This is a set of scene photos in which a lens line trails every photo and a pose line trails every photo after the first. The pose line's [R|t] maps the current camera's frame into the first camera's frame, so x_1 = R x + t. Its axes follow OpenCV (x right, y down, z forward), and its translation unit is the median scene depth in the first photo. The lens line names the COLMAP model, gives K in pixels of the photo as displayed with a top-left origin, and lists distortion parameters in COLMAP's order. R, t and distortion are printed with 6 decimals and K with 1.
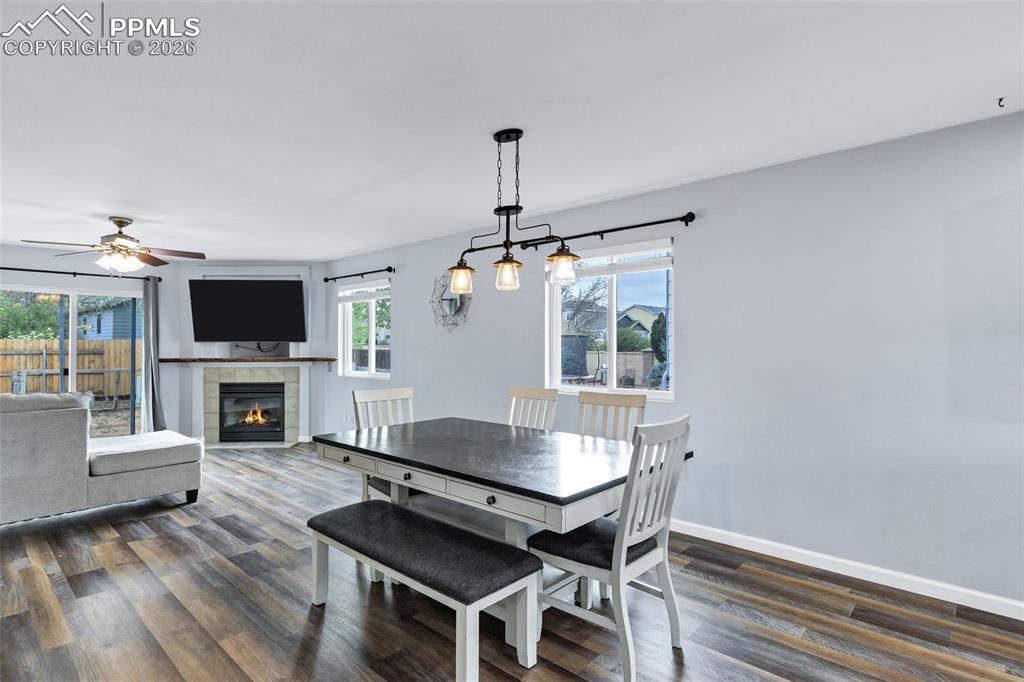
lens RADIAL K [[512.7, 0, 516.1], [0, 512.7, 343.8], [0, 0, 1]] dist [0.002818, -0.002090]
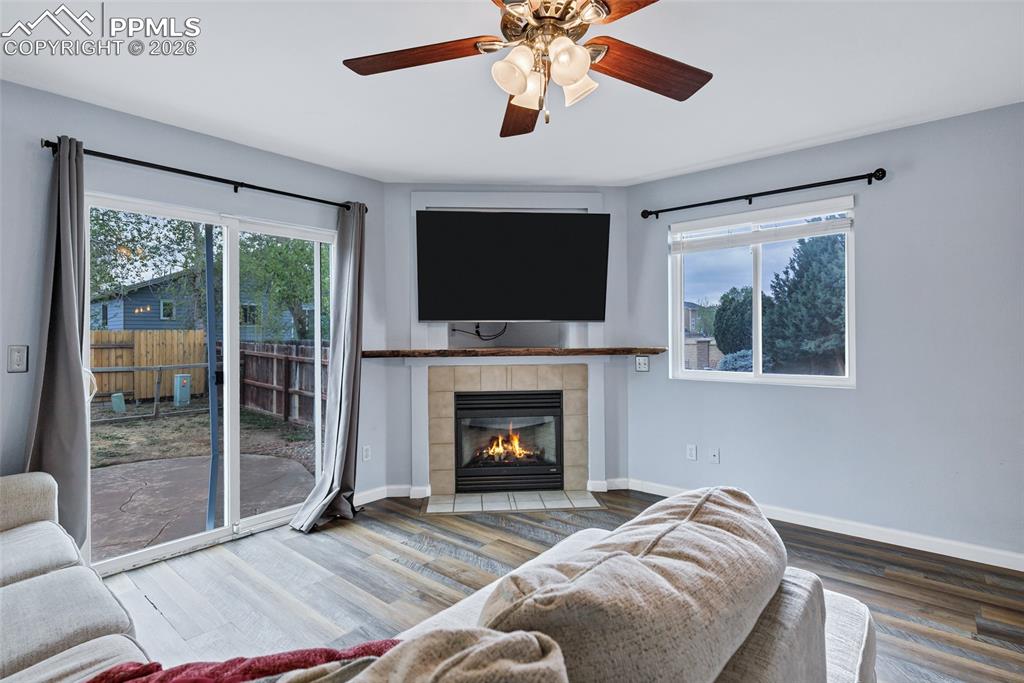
lens RADIAL K [[505.0, 0, 511.0], [0, 505.0, 334.2], [0, 0, 1]] dist [-0.000004, 0.000553]
pose [[0.999729, -0.007073, 0.022167, -0.524385], [0.007149, 0.999969, -0.003383, 0.012251], [-0.022143, 0.003541, 0.999749, 0.419692]]
